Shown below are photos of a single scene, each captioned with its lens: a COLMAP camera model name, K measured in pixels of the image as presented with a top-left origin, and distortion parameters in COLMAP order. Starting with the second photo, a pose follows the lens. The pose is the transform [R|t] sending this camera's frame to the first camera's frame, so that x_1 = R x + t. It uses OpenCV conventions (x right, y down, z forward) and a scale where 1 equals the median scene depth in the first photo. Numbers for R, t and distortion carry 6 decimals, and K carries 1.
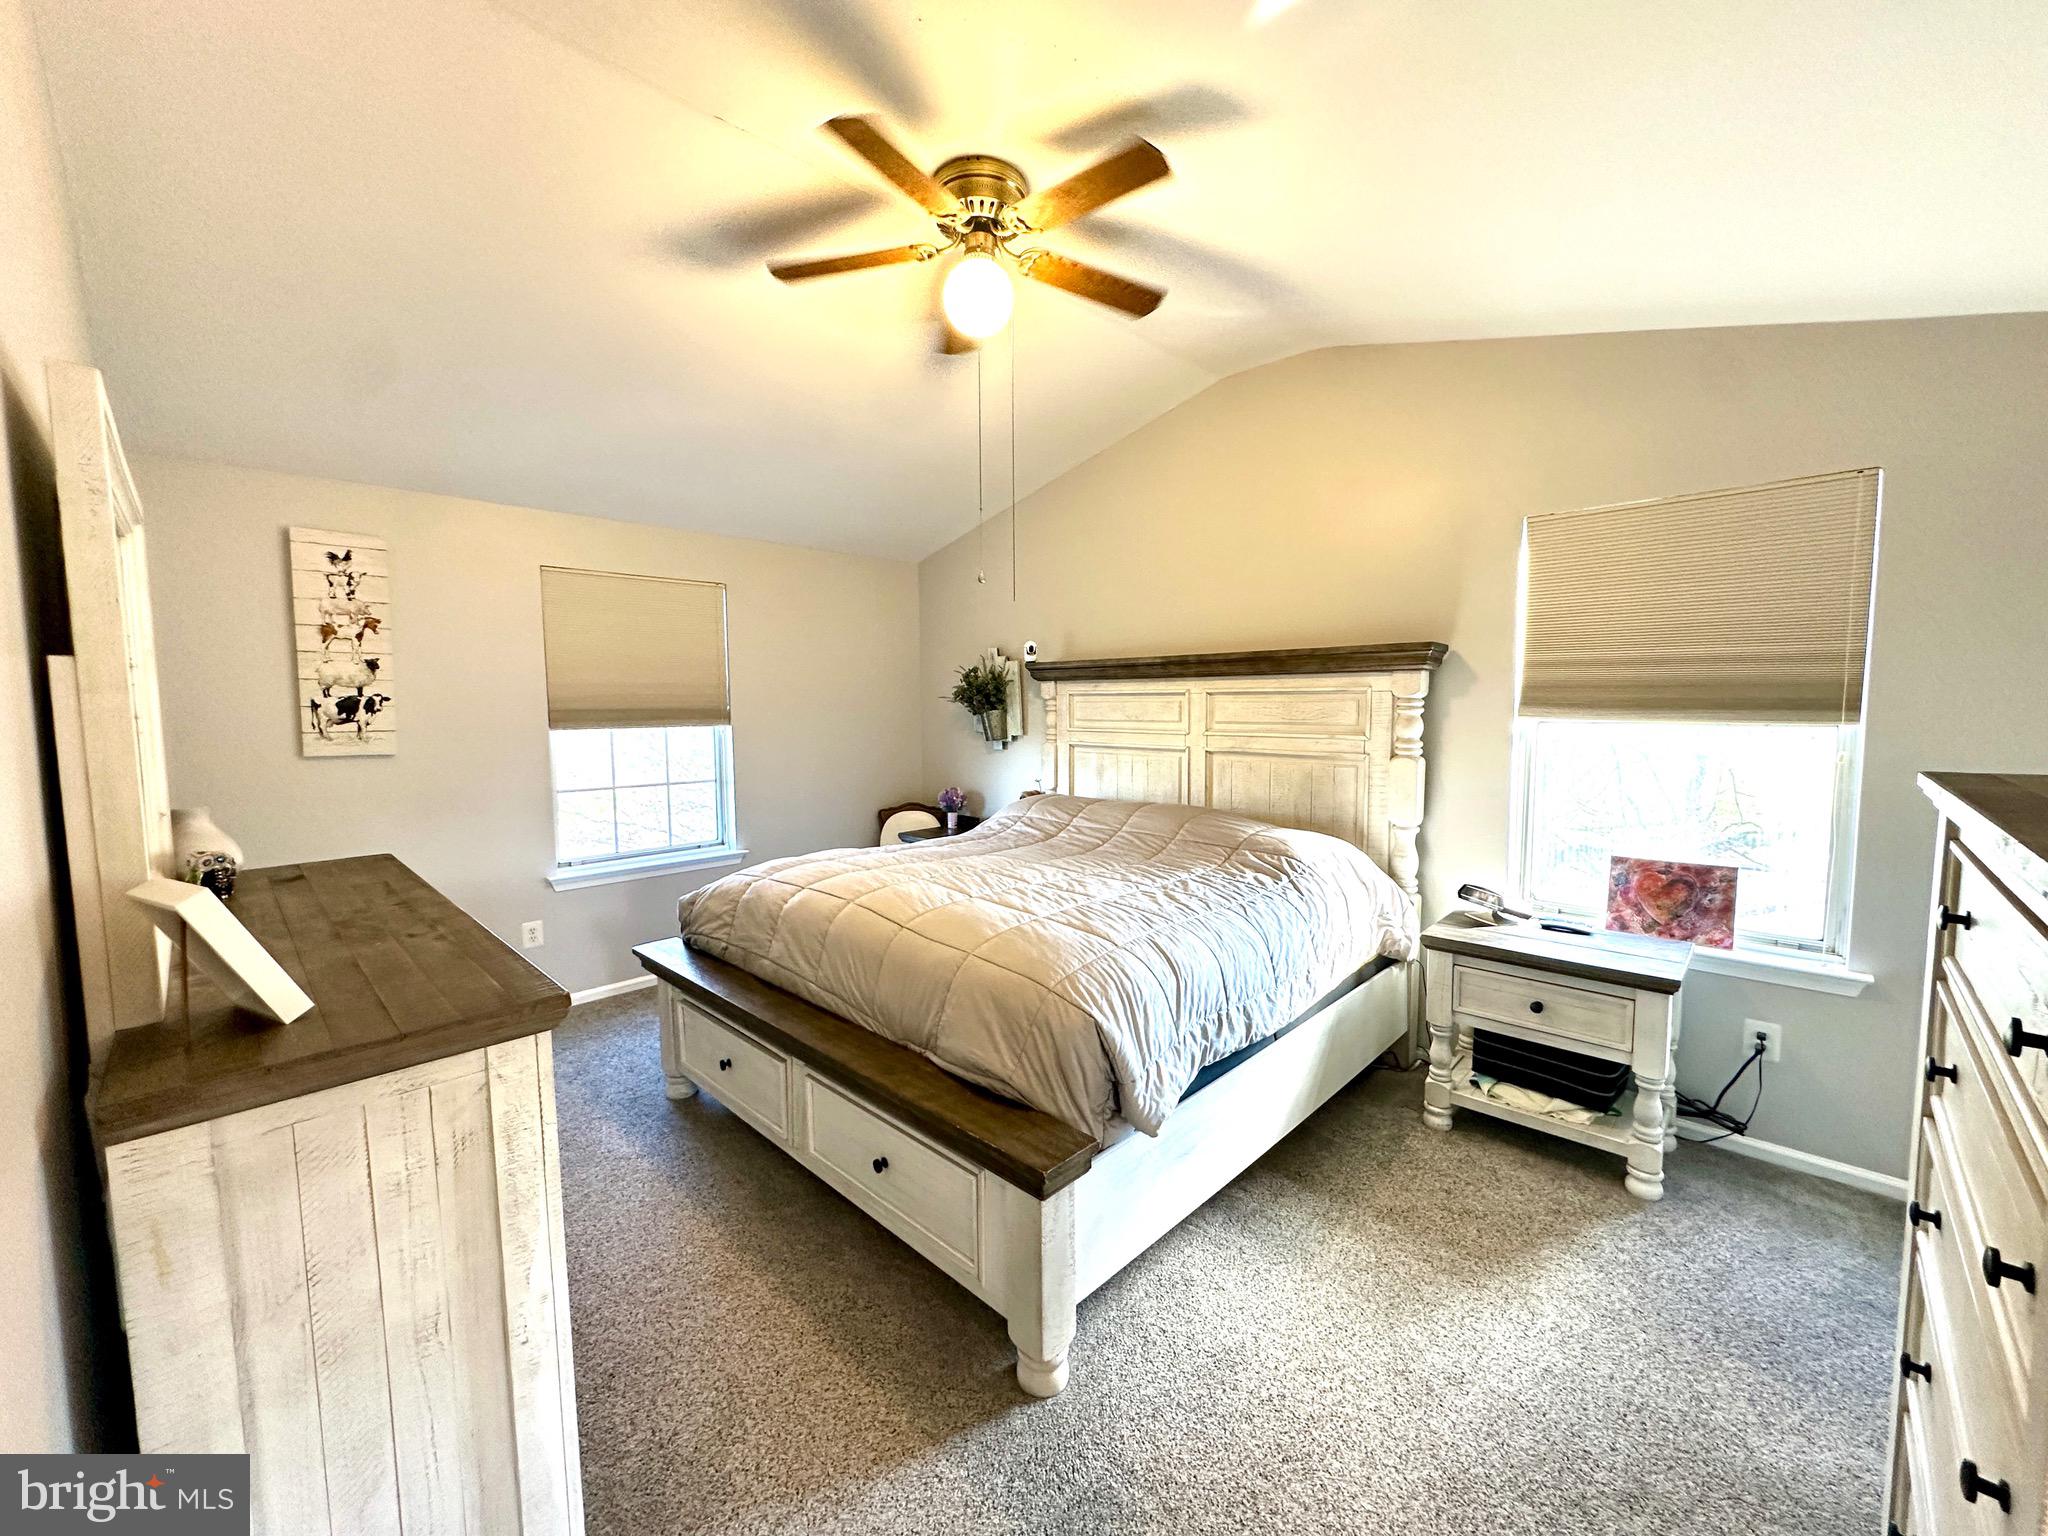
lens RADIAL K [[814.2, 0, 1023.8], [0, 814.2, 765.3], [0, 0, 1]] dist [-0.001093, 0.000162]
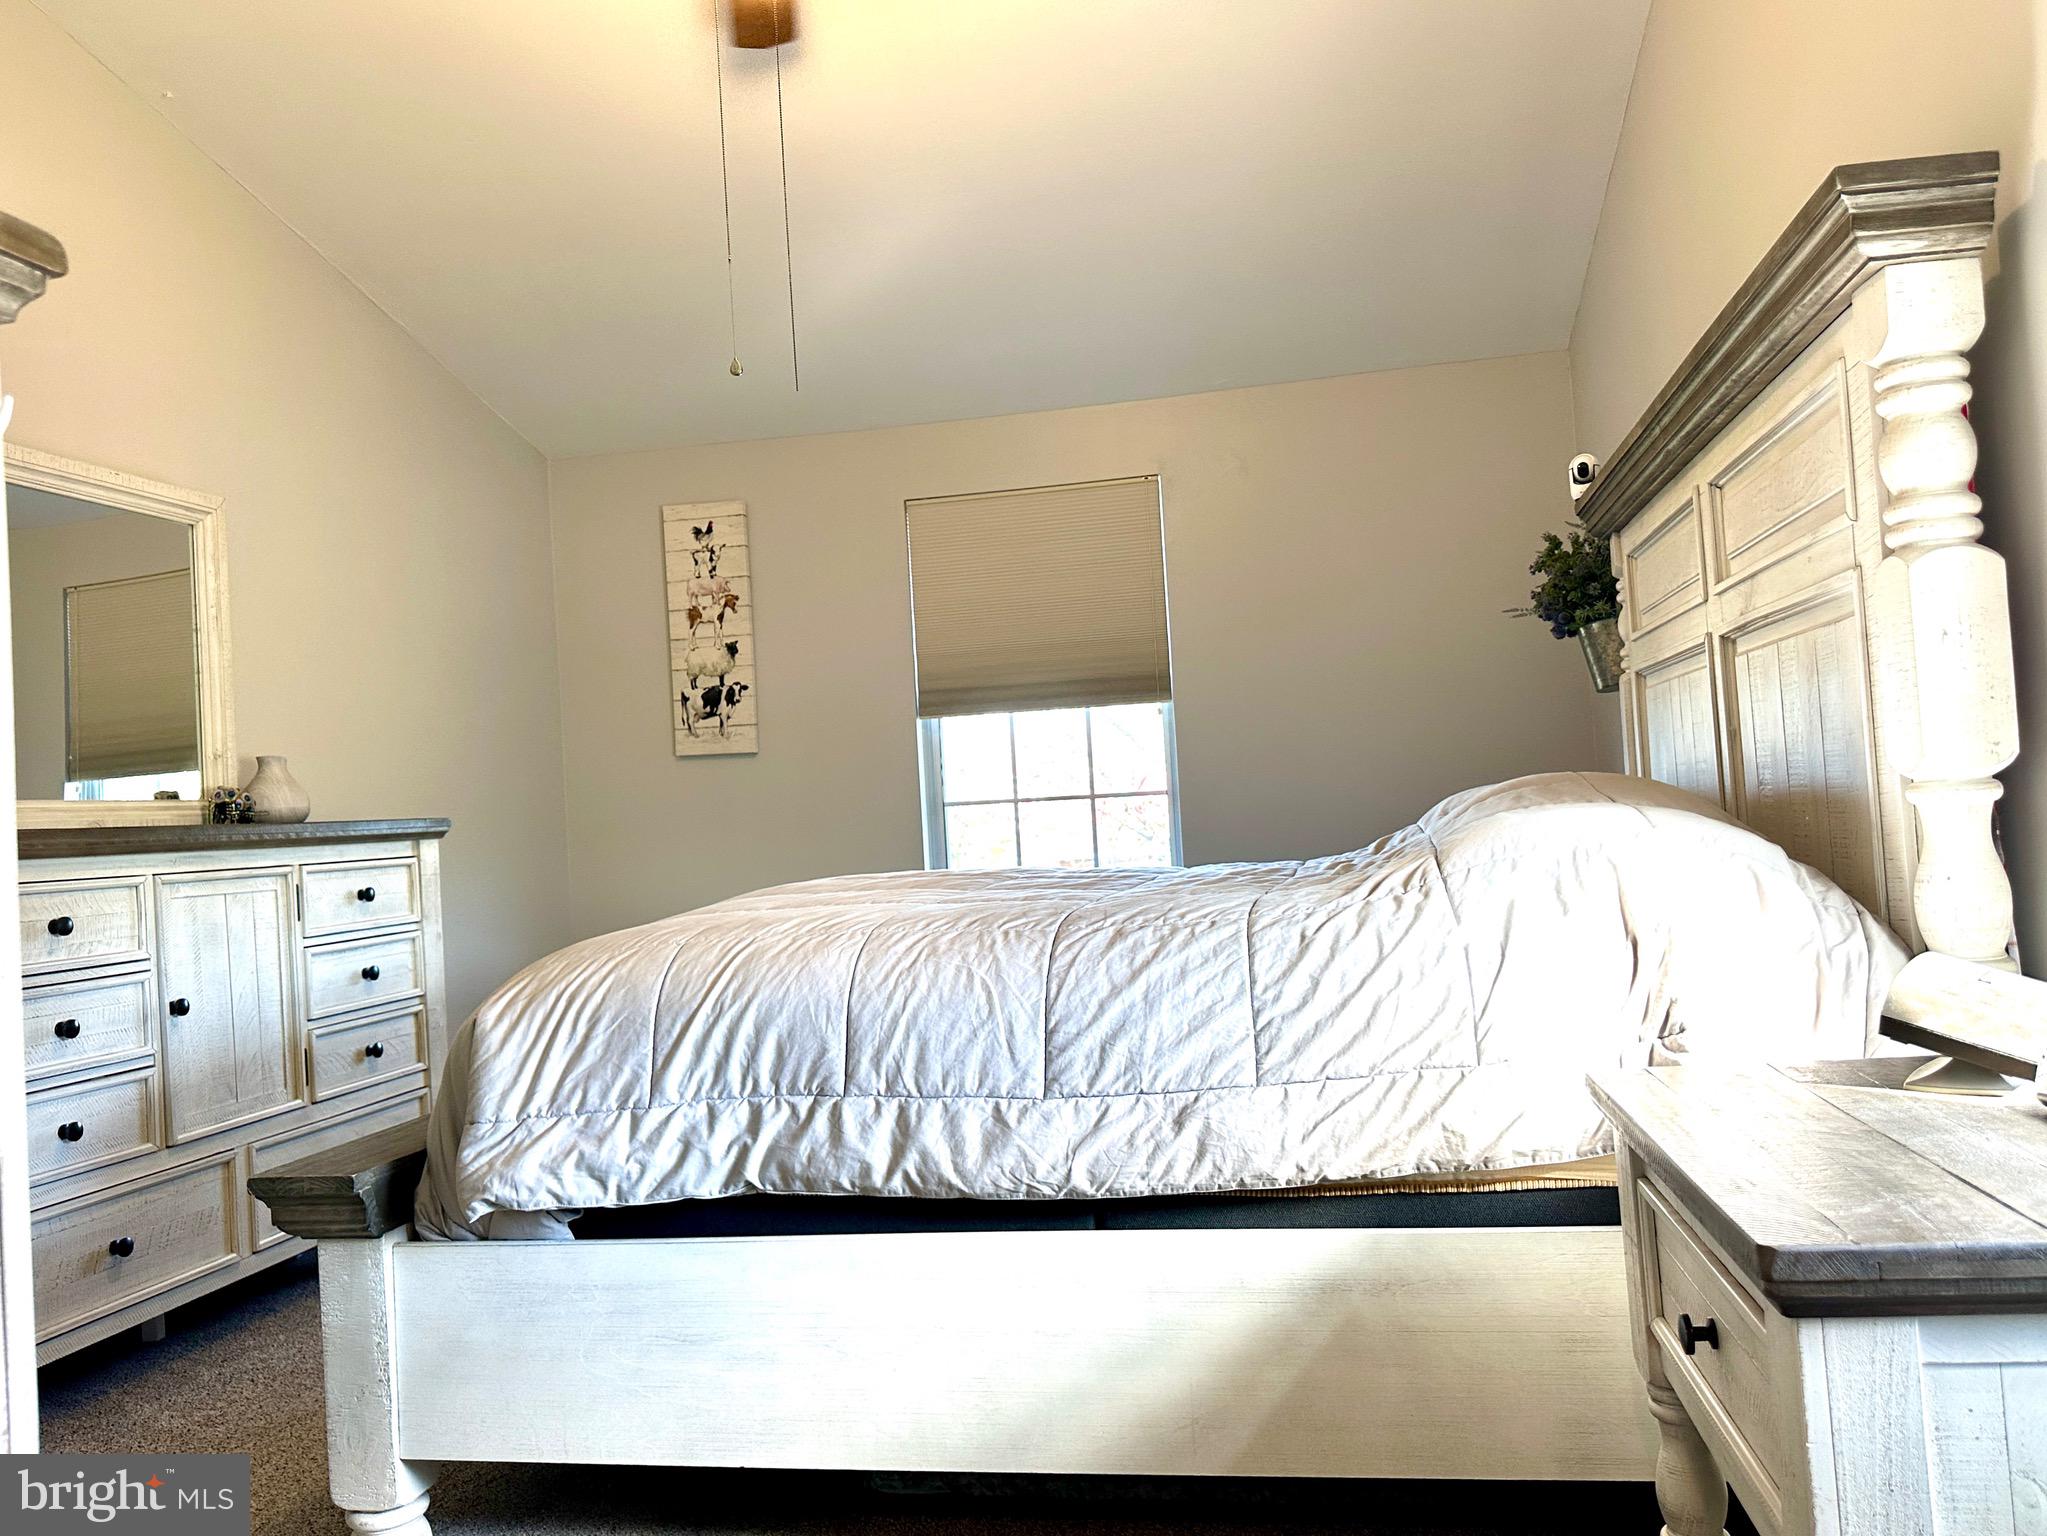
lens RADIAL K [[1523.3, 0, 1029.3], [0, 1523.3, 765.4], [0, 0, 1]] dist [0.023697, -0.003864]
pose [[0.549888, -0.051250, -0.833664, 0.836930], [-0.010735, 0.997600, -0.068409, 0.125650], [0.835169, 0.046567, 0.548018, 0.451414]]
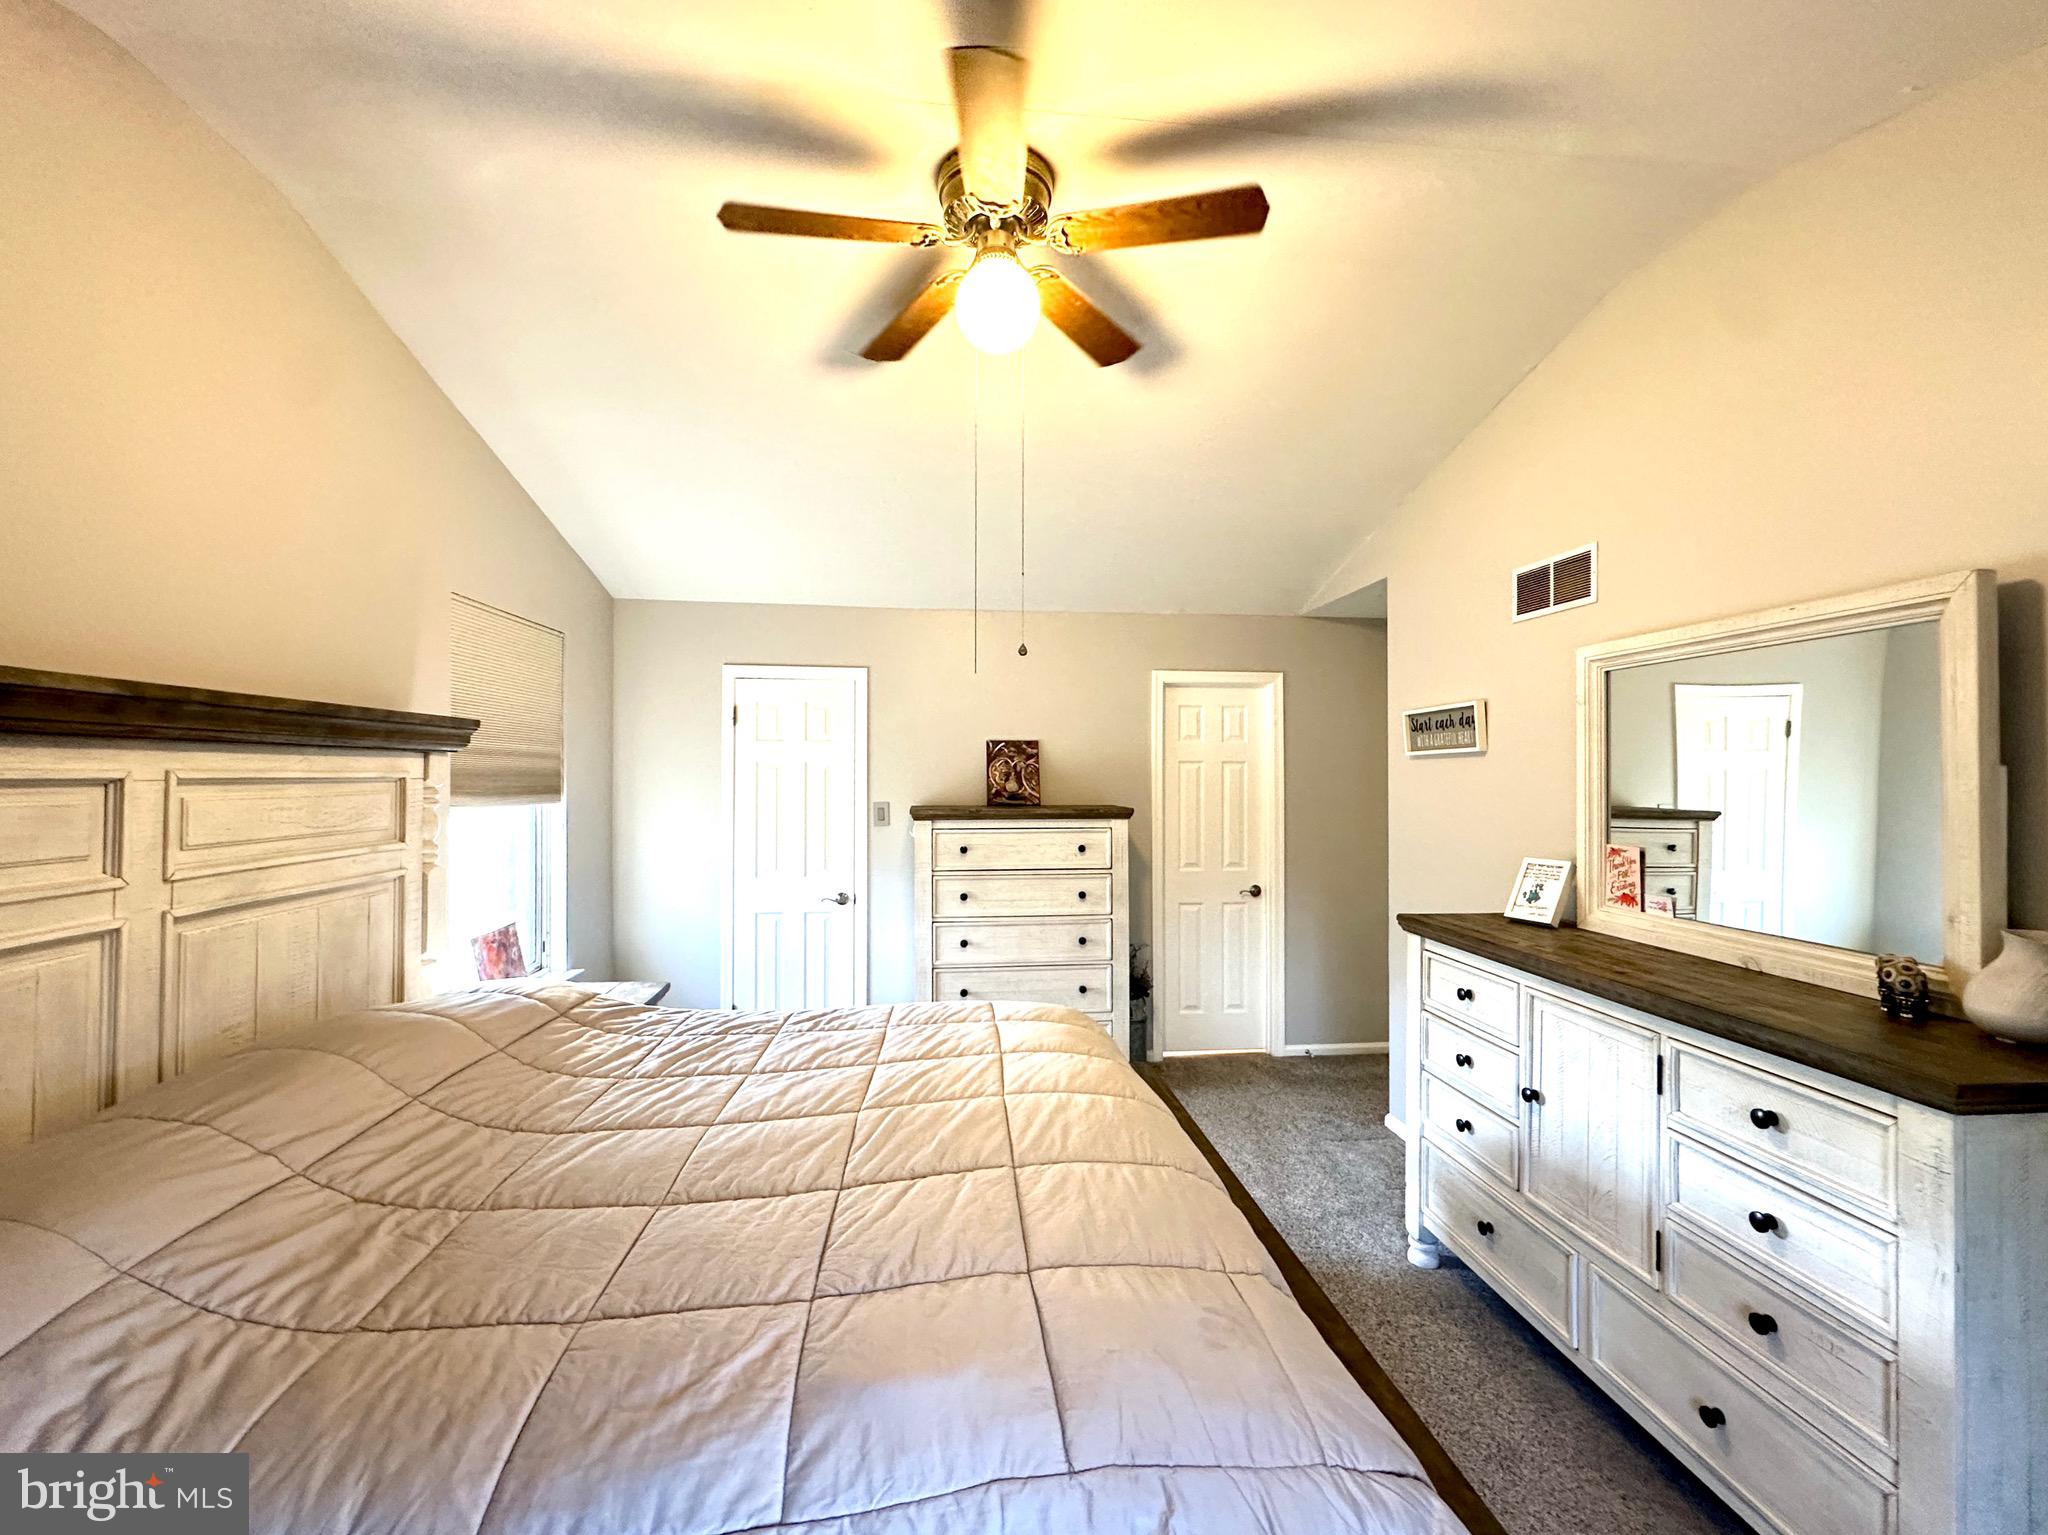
lens RADIAL K [[814.2, 0, 1023.8], [0, 814.2, 764.8], [0, 0, 1]] dist [-0.001093, 0.000162]
pose [[-0.789108, 0.010030, 0.614172, -0.481884], [0.046546, 0.997968, 0.043507, -0.123420], [-0.612488, 0.062919, -0.787972, 1.386681]]
